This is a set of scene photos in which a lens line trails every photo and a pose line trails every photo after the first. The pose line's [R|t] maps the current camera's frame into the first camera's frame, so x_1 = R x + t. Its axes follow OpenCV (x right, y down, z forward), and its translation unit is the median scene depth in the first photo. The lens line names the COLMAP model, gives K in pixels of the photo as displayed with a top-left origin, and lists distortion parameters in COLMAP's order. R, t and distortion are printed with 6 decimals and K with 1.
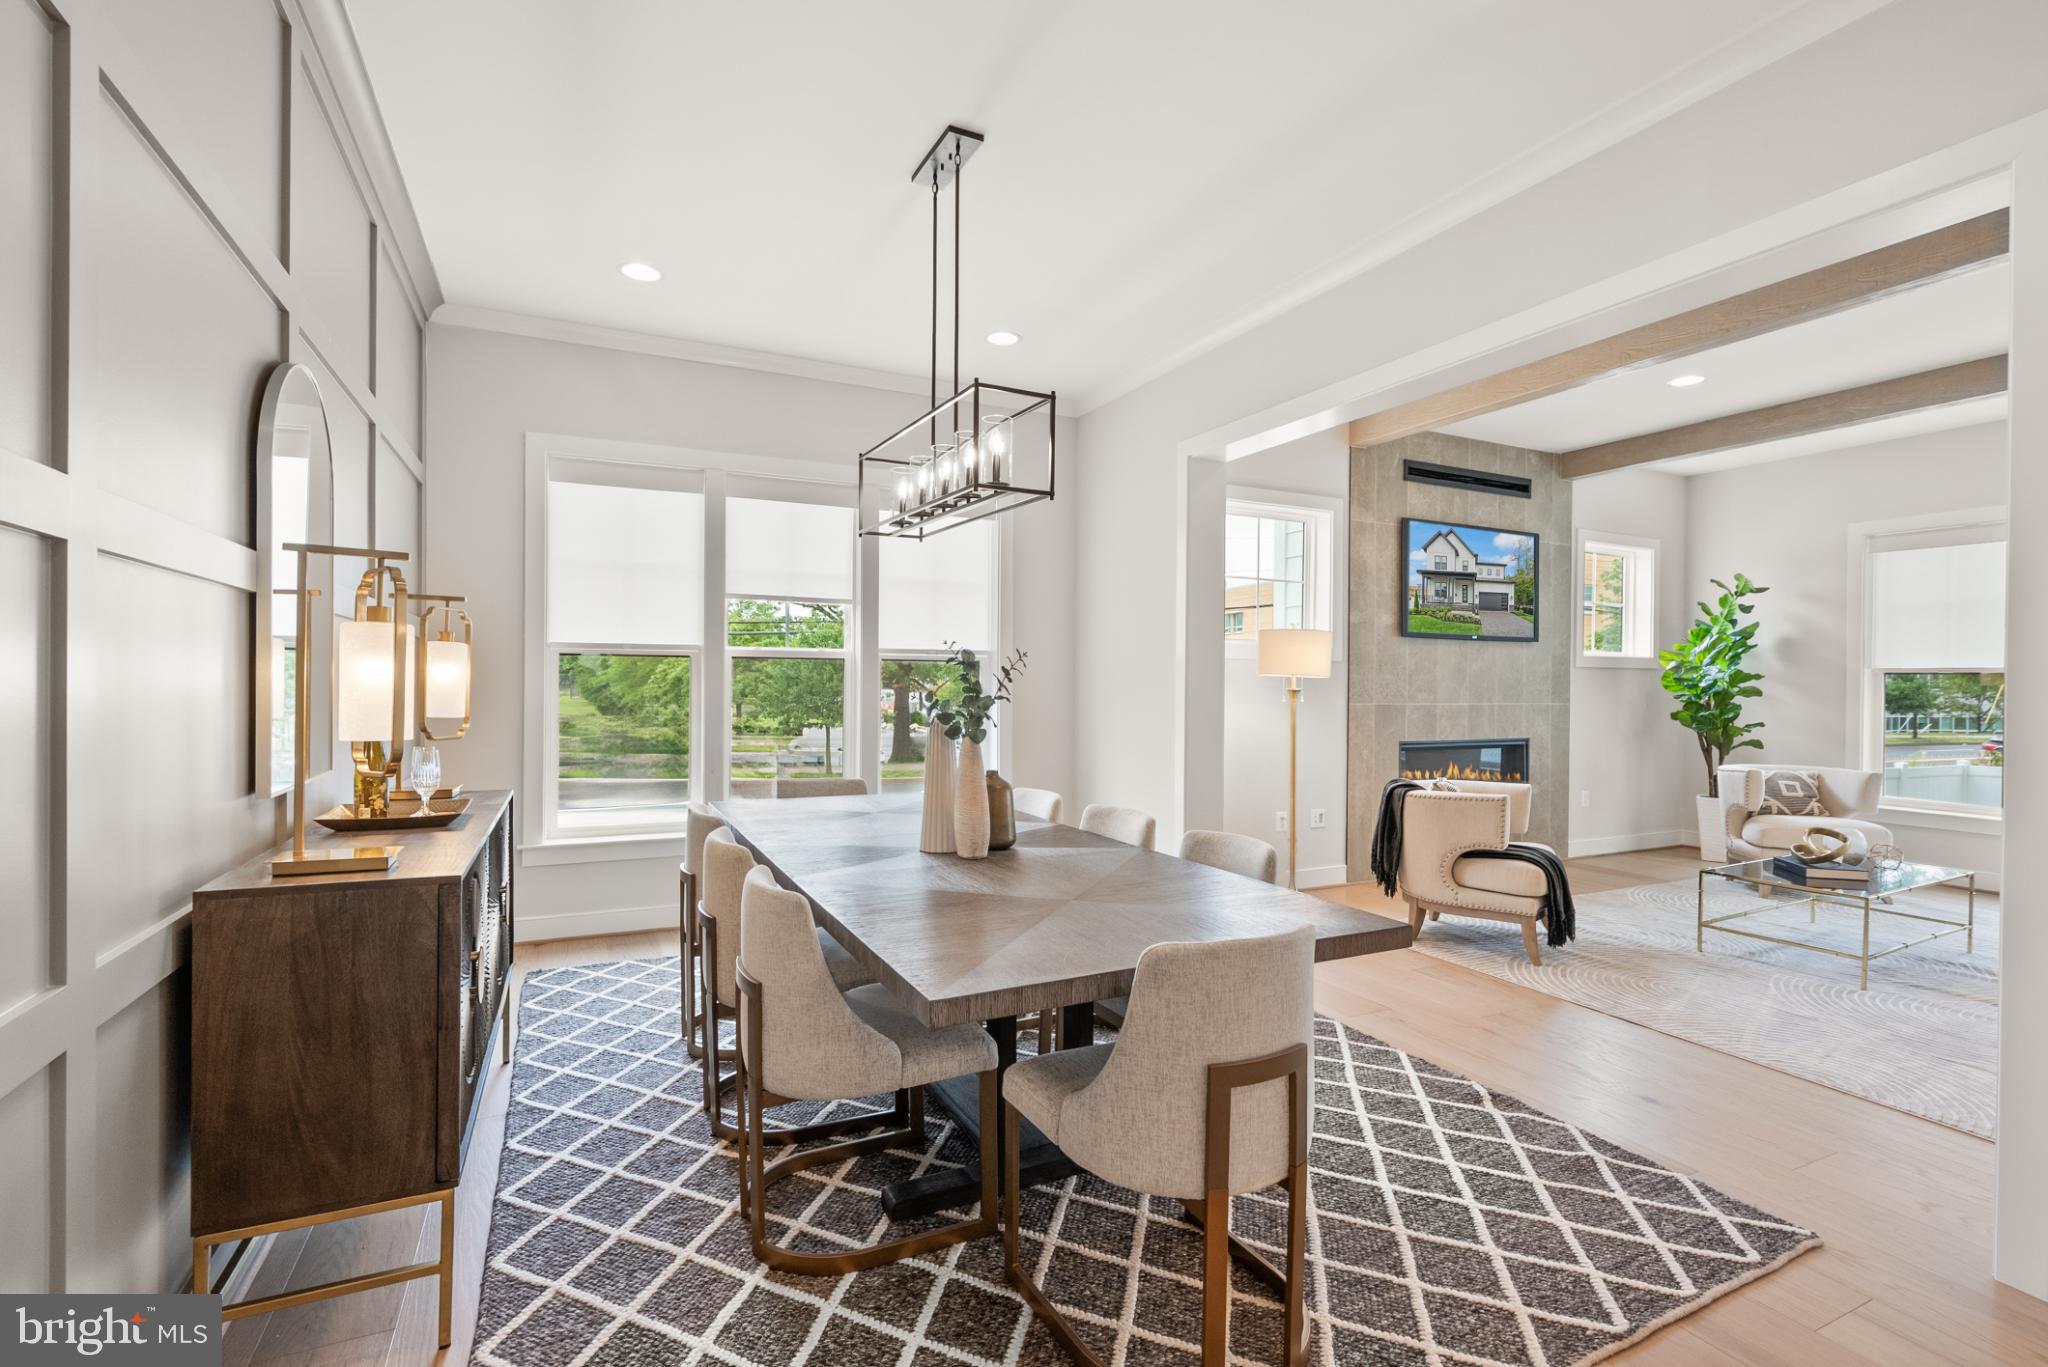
lens RADIAL K [[941.6, 0, 1032.9], [0, 941.6, 687.1], [0, 0, 1]] dist [-0.000212, 0.001353]
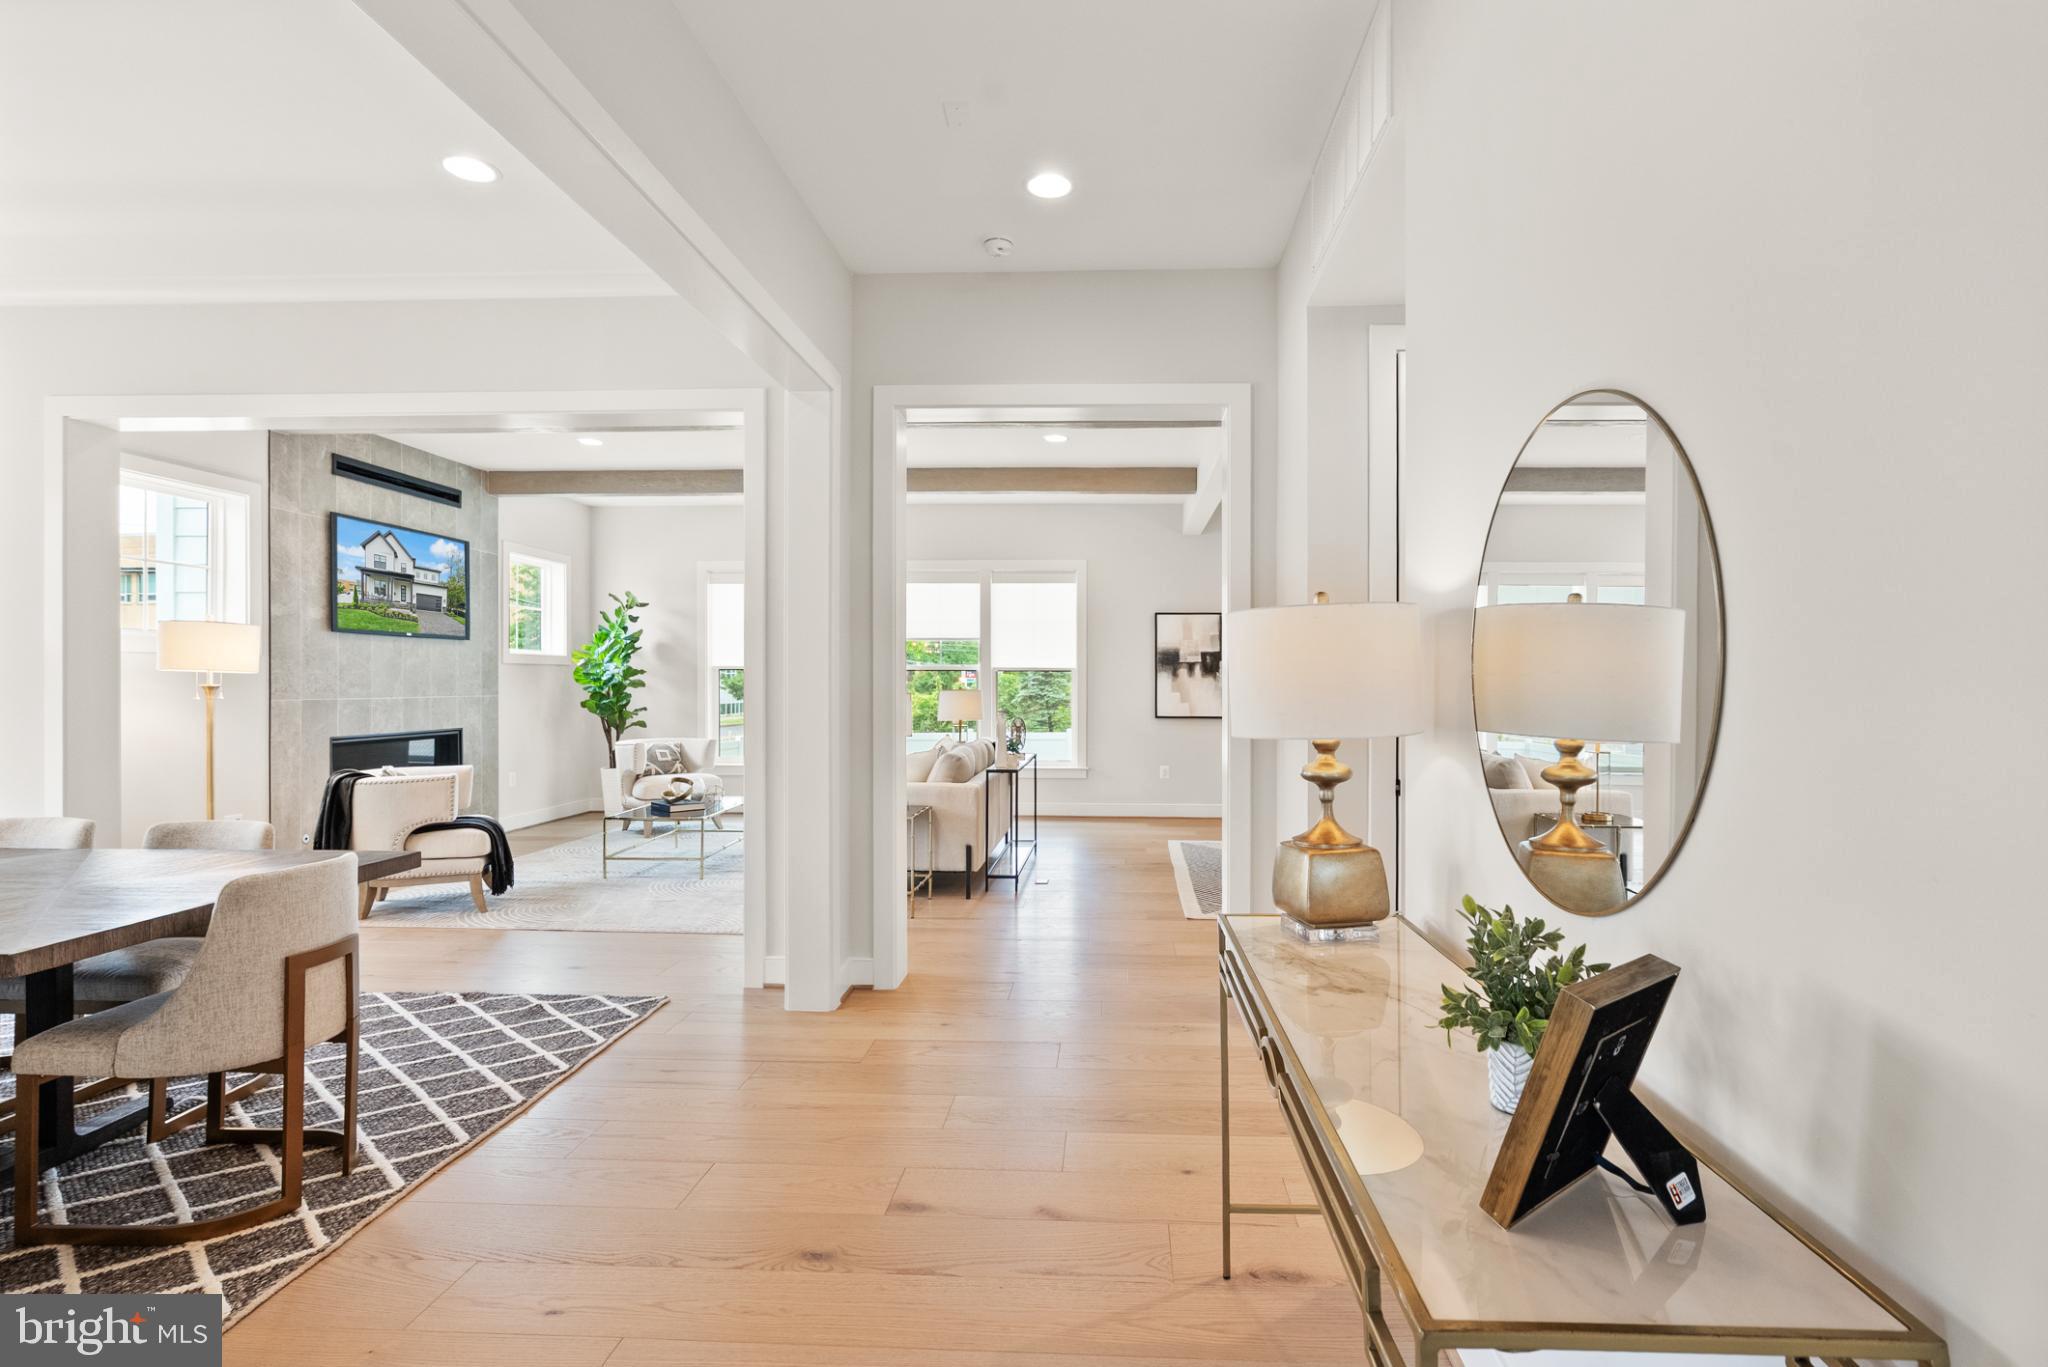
lens RADIAL K [[941.6, 0, 1032.9], [0, 941.6, 687.1], [0, 0, 1]] dist [-0.000212, 0.001353]
pose [[0.501408, -0.012981, 0.865114, -0.104580], [0.007557, 0.999915, 0.010624, 0.000091], [-0.865178, 0.001211, 0.501463, -0.146851]]
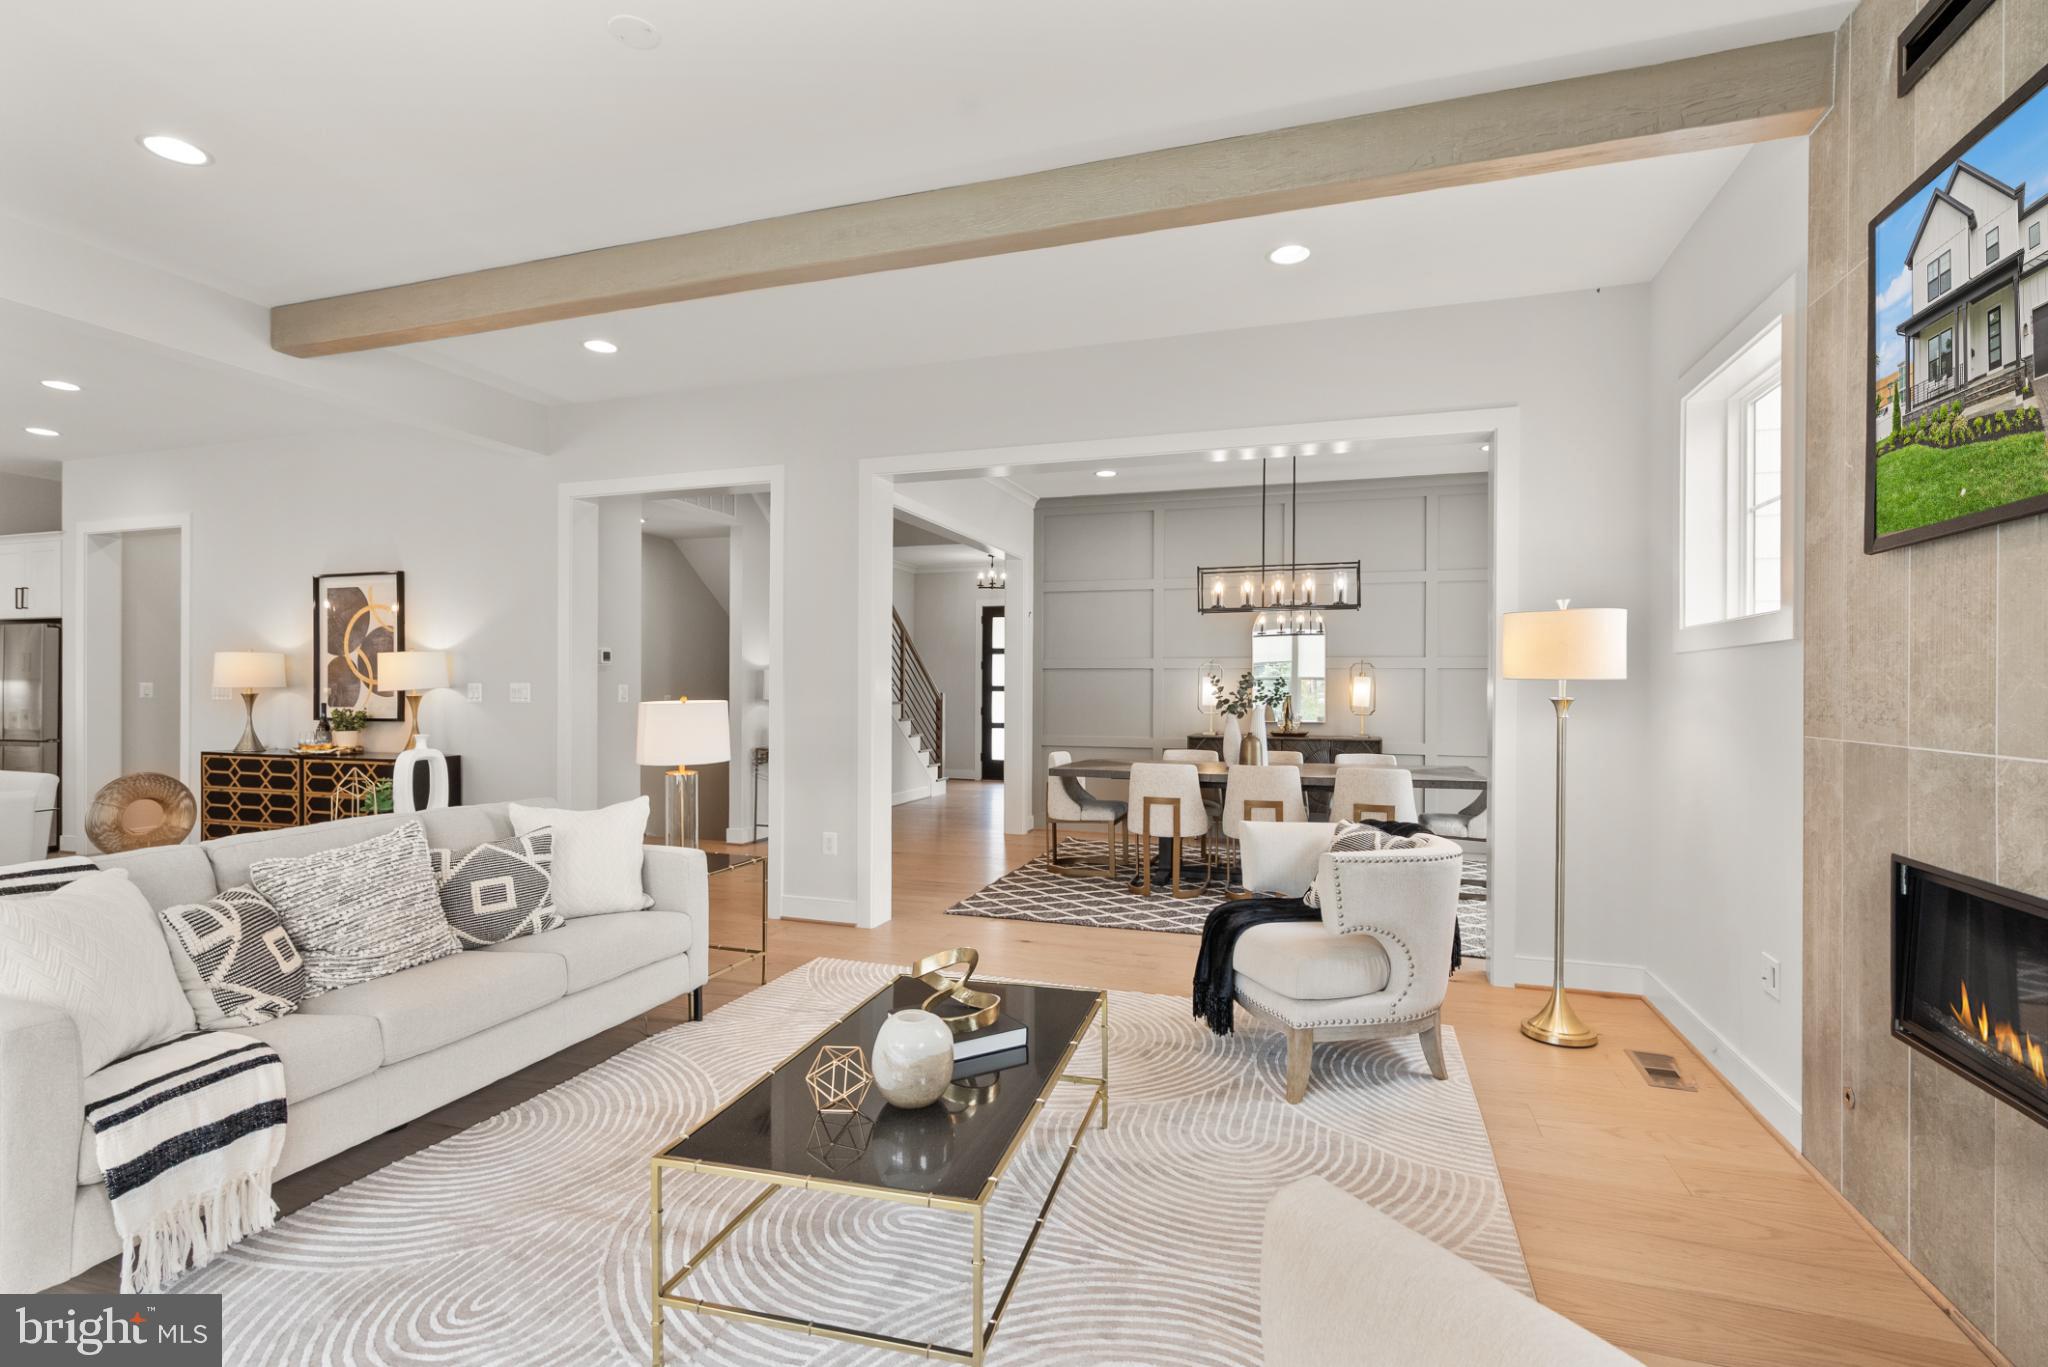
lens RADIAL K [[941.6, 0, 1032.9], [0, 941.6, 687.1], [0, 0, 1]] dist [-0.000212, 0.001353]
pose [[-0.703789, -0.011258, -0.710320, 0.937791], [-0.011910, 0.999921, -0.004047, 0.001691], [0.710310, 0.005612, -0.703867, 1.117520]]
